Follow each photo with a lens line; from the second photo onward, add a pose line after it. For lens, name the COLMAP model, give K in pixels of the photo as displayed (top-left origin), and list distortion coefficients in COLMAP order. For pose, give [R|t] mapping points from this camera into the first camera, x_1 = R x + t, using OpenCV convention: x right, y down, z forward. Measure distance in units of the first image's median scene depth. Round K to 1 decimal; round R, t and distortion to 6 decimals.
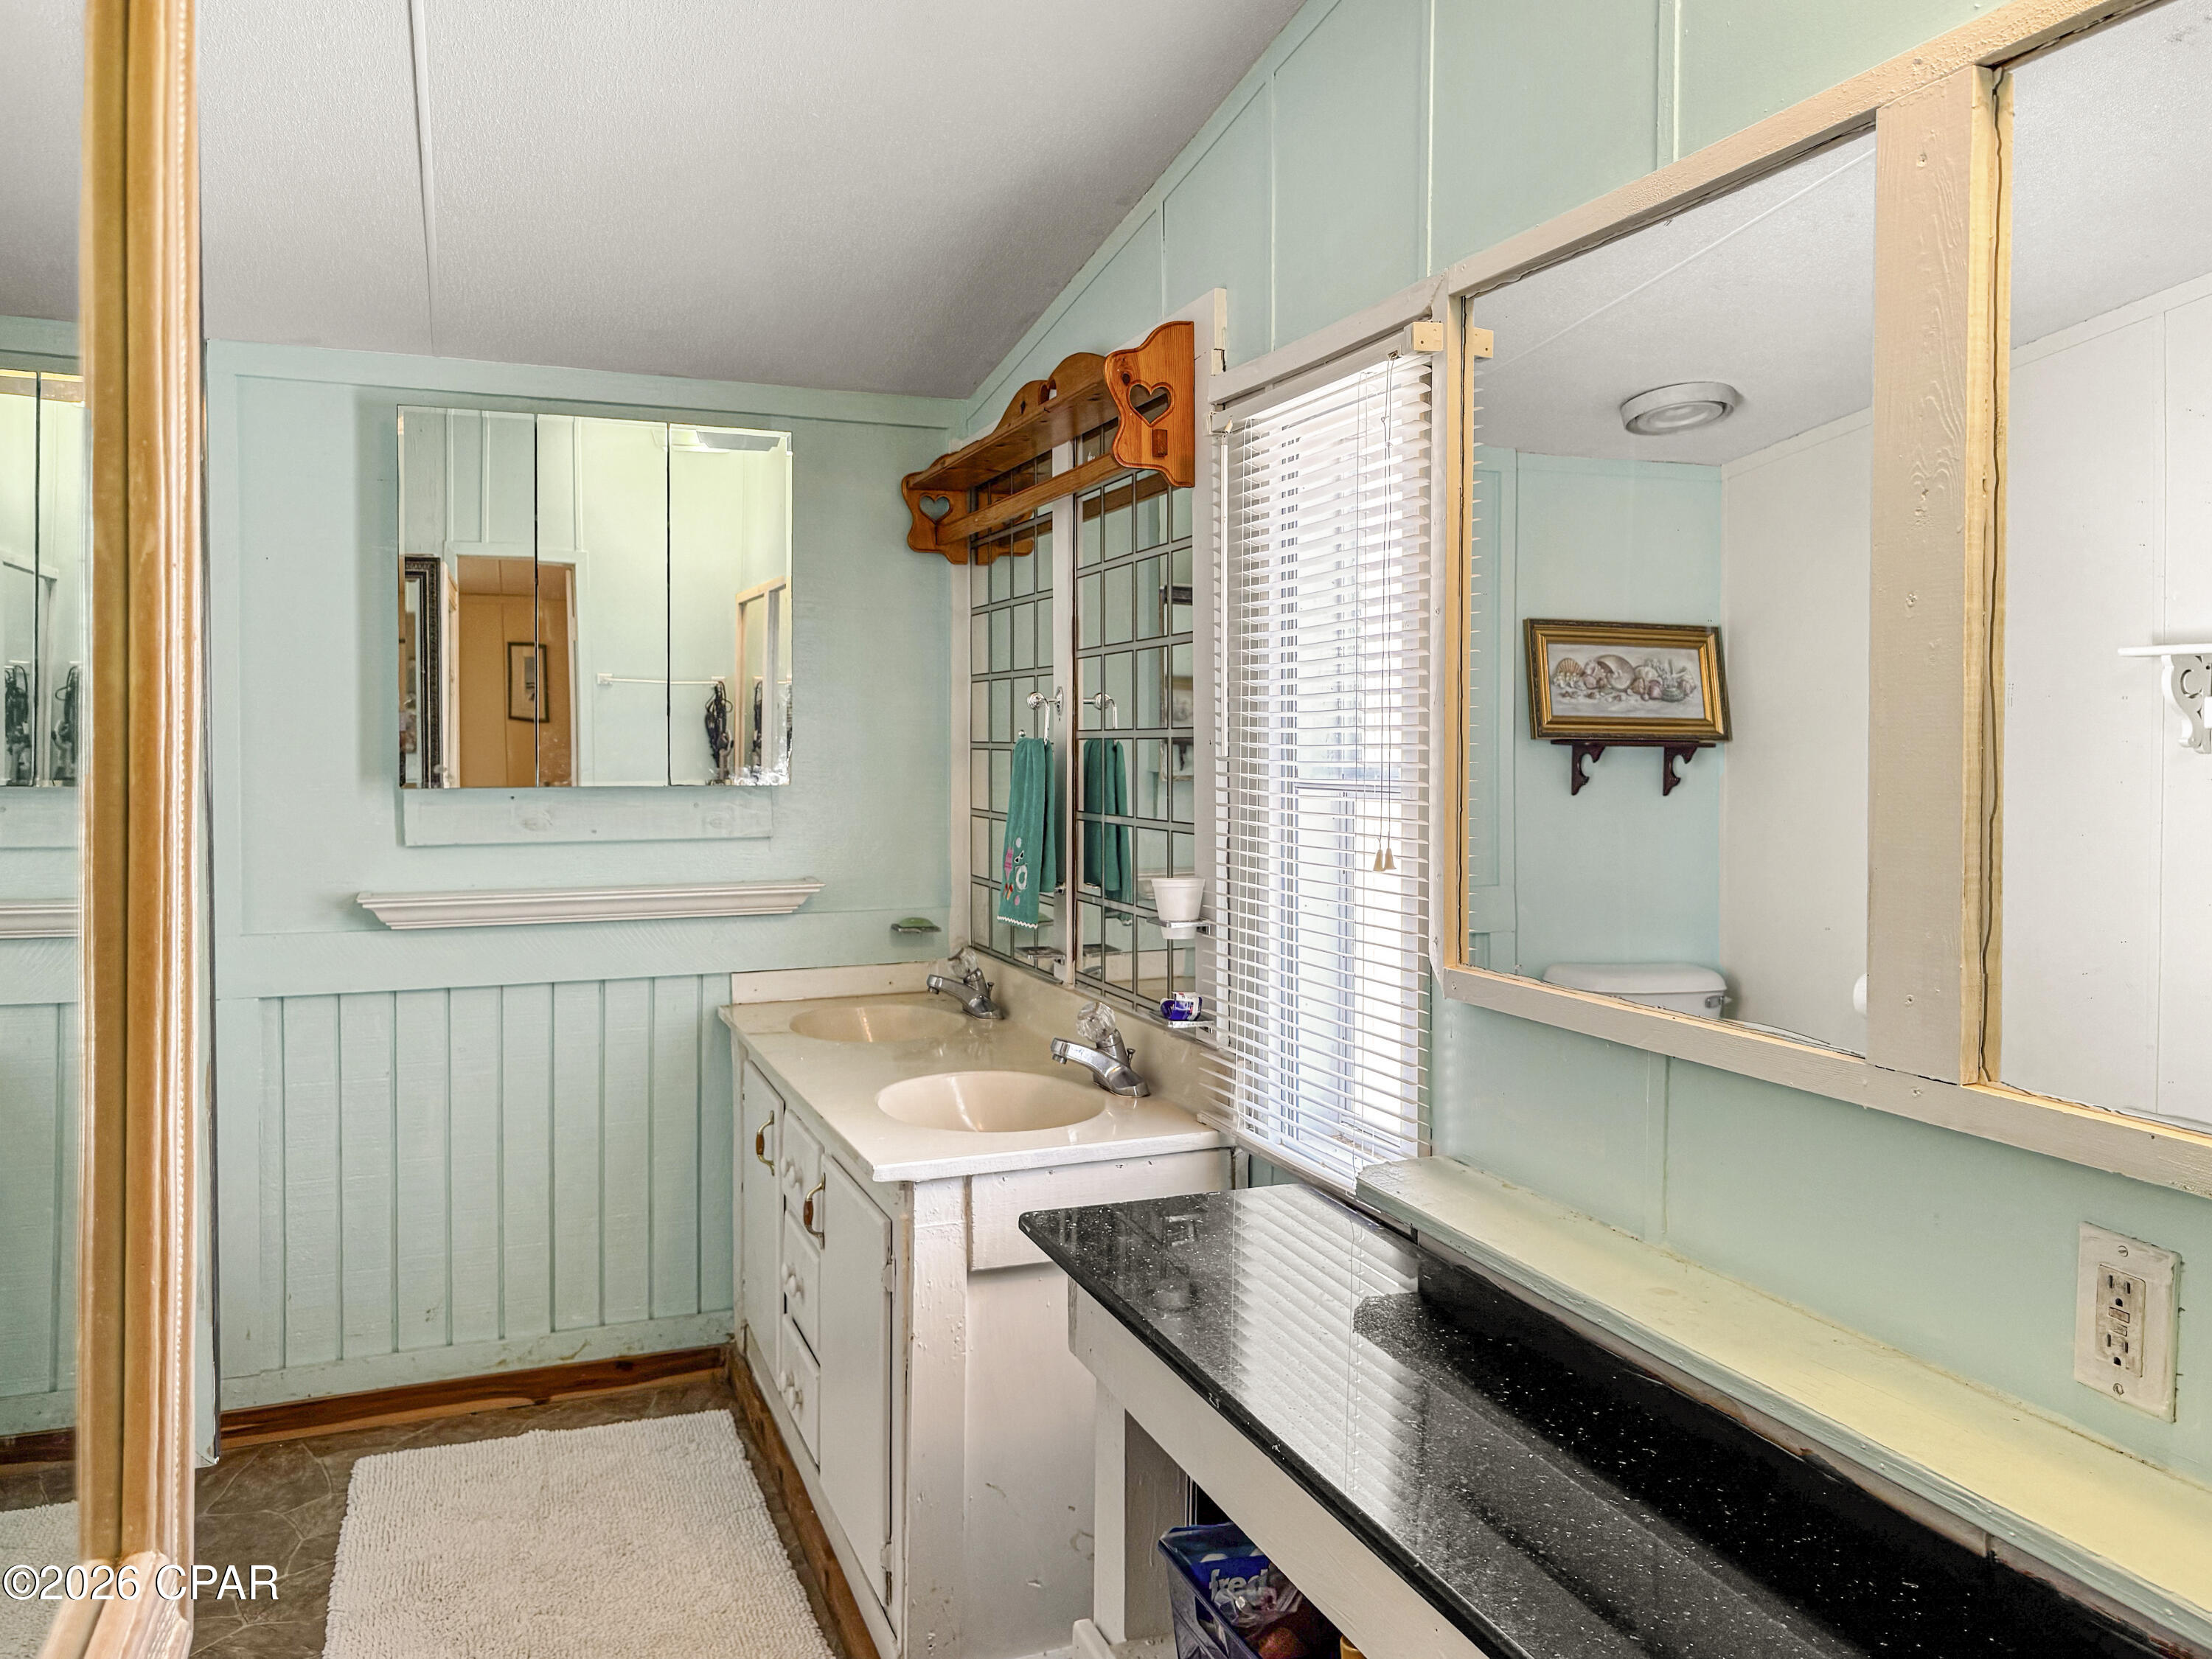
lens RADIAL K [[1588.9, 0, 1106.3], [0, 1588.9, 750.2], [0, 0, 1]] dist [0.000152, -0.032917]
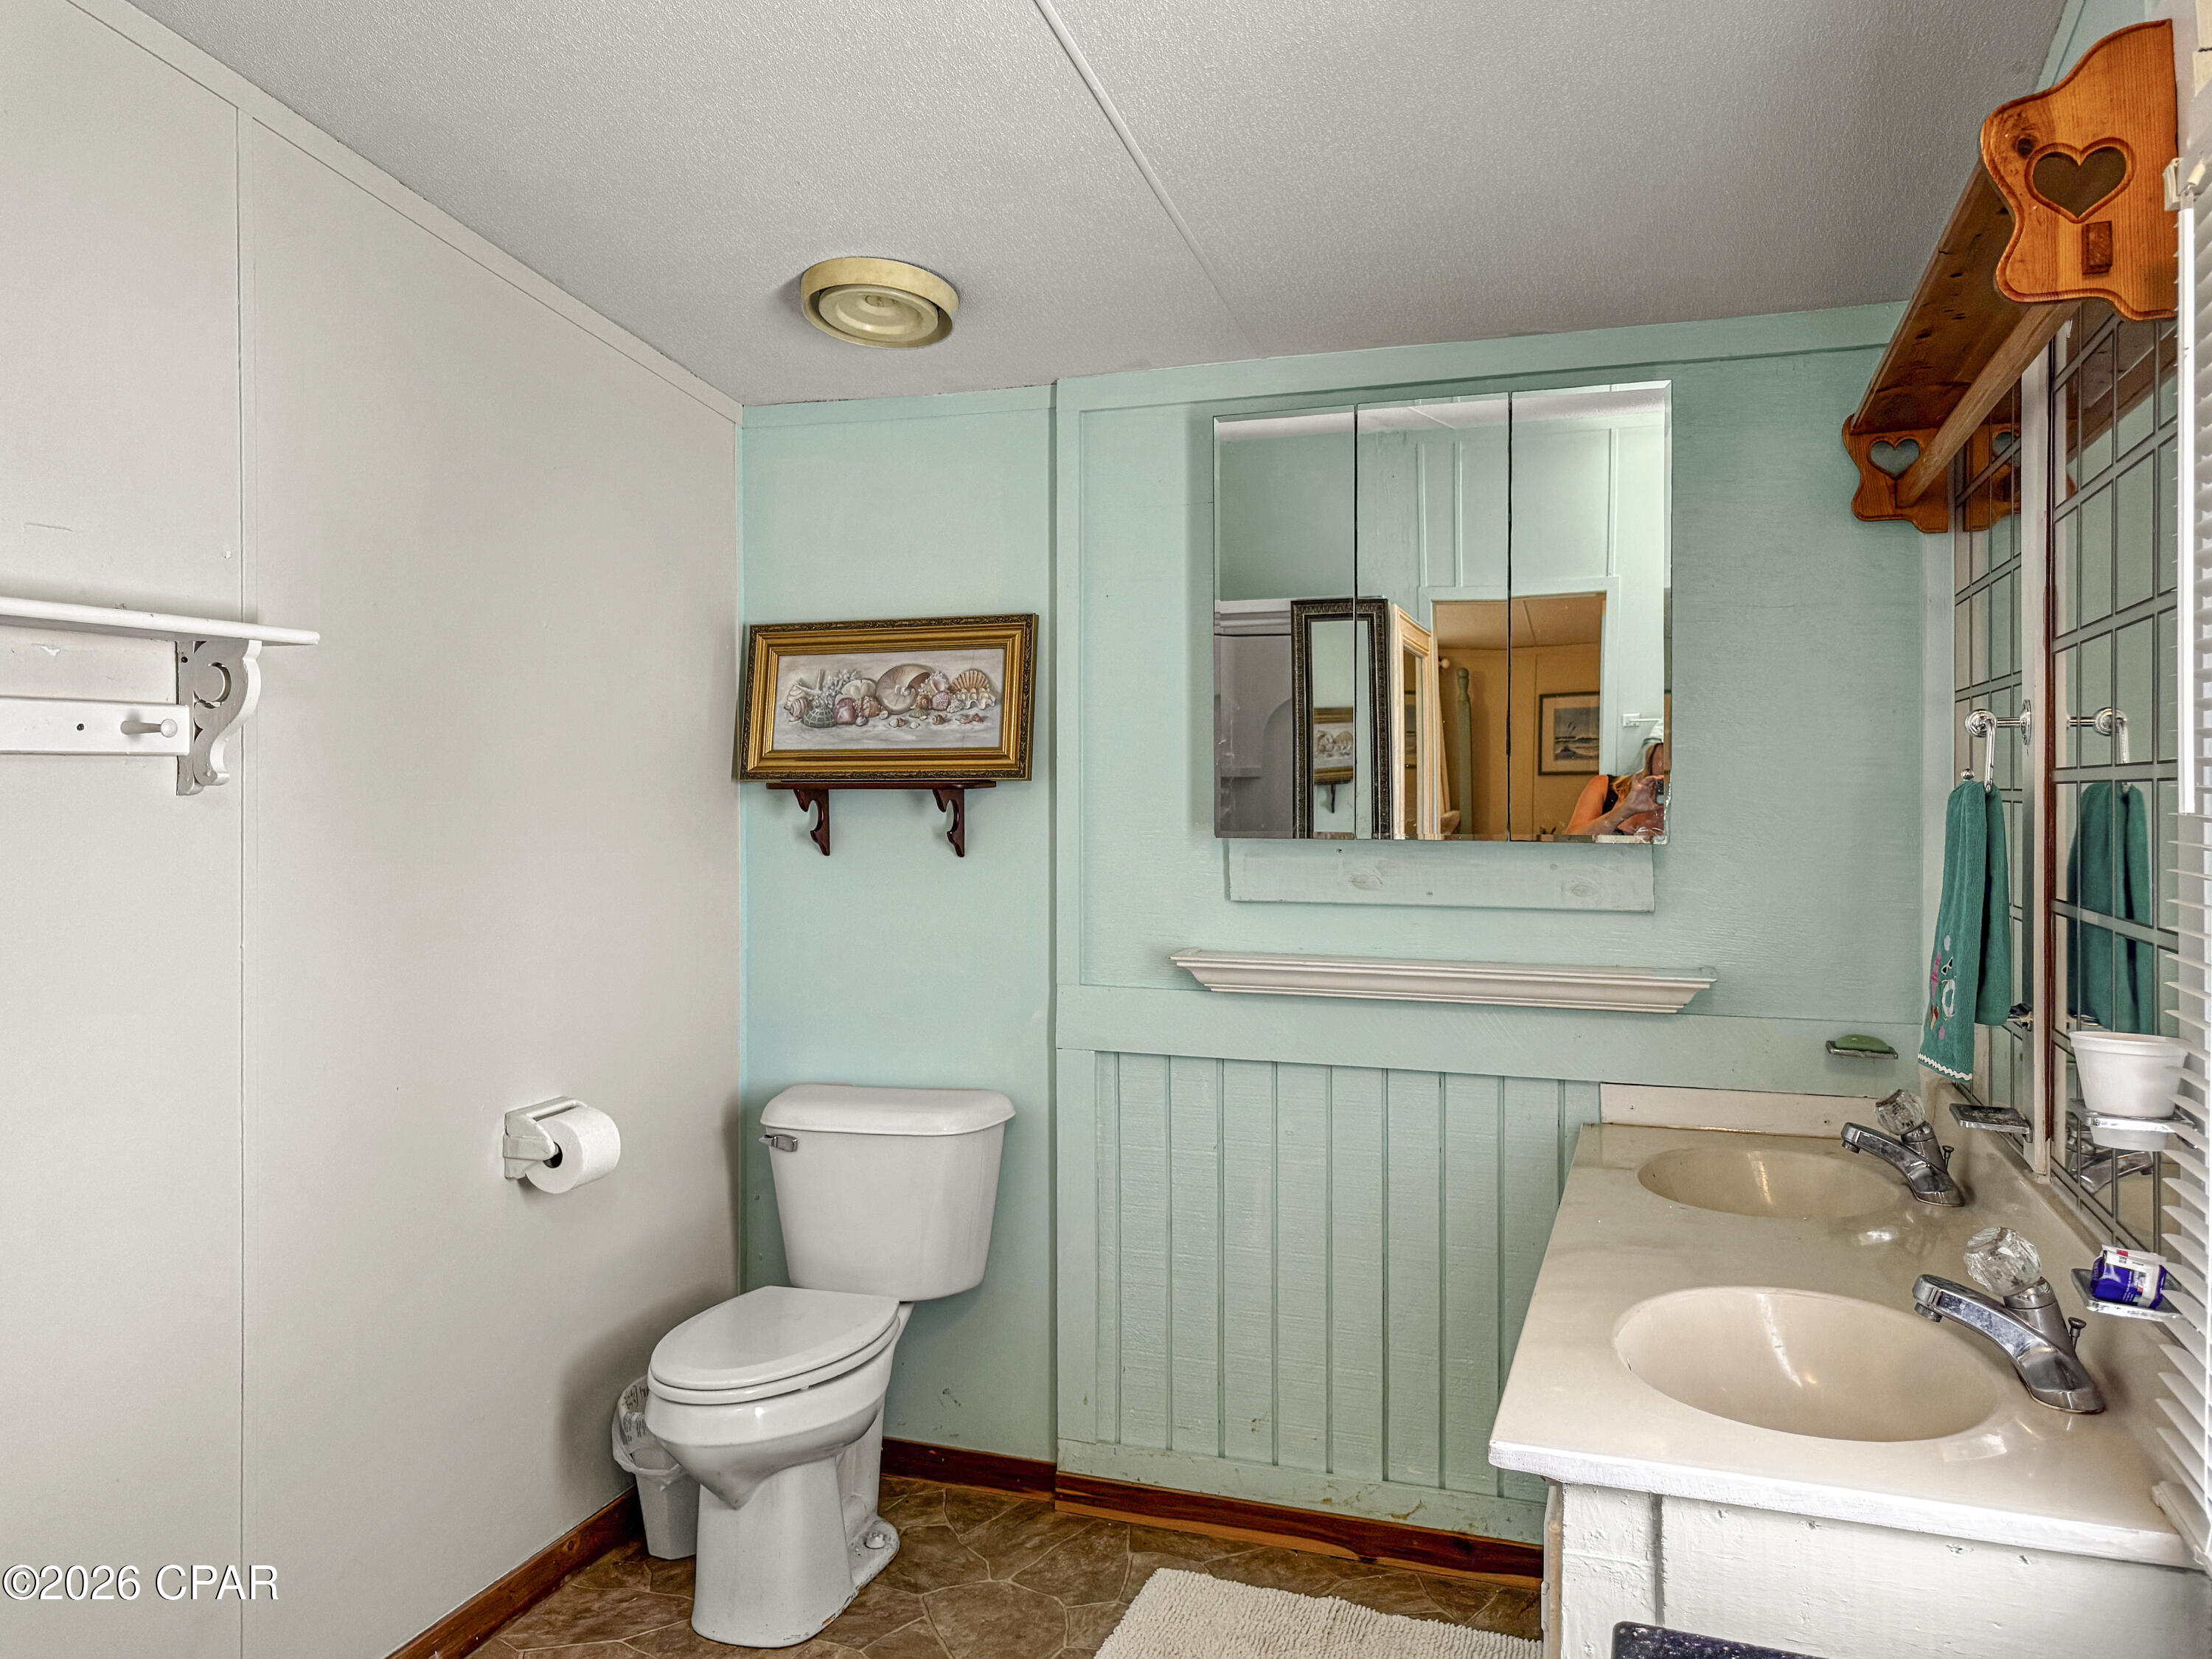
lens RADIAL K [[1581.9, 0, 1108.1], [0, 1581.9, 779.3], [0, 0, 1]] dist [-0.001865, 0.000763]
pose [[0.748263, -0.001696, -0.663400, 0.107810], [-0.007167, 0.999918, -0.010641, 0.000968], [0.663364, 0.012717, 0.748189, 0.273903]]
